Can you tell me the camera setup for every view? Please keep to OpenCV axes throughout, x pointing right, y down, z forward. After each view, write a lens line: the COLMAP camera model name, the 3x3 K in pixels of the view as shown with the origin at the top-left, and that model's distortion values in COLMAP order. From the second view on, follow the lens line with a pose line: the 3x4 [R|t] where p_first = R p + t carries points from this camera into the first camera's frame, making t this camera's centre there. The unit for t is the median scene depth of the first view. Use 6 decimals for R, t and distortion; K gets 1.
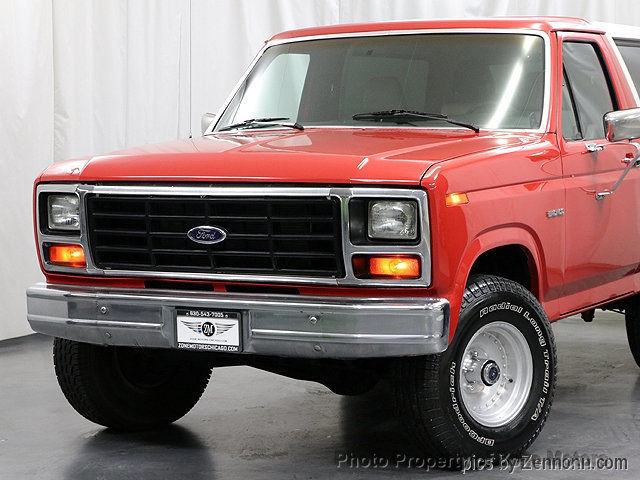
lens RADIAL K [[2157.2, 0, 316.2], [0, 2157.2, 263.8], [0, 0, 1]] dist [0.531761, 0.000000]
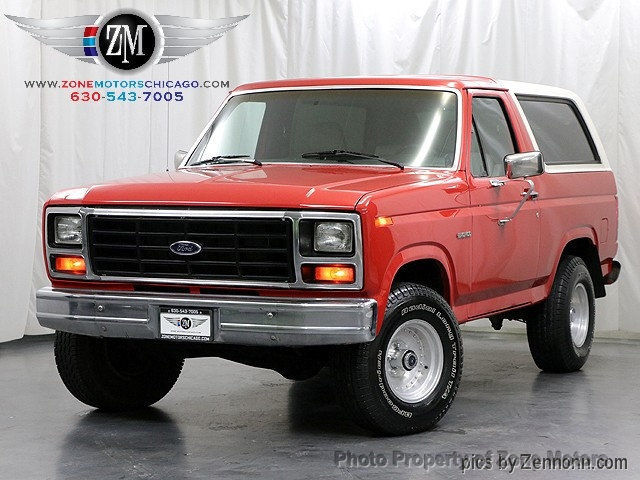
lens RADIAL K [[2157.2, 0, 323.1], [0, 2157.2, 242.6], [0, 0, 1]] dist [0.531761, 0.000000]
pose [[0.999524, 0.010636, 0.028976, -0.006855], [-0.009878, 0.999608, -0.026187, 0.014878], [-0.029243, 0.025889, 0.999237, -0.247191]]
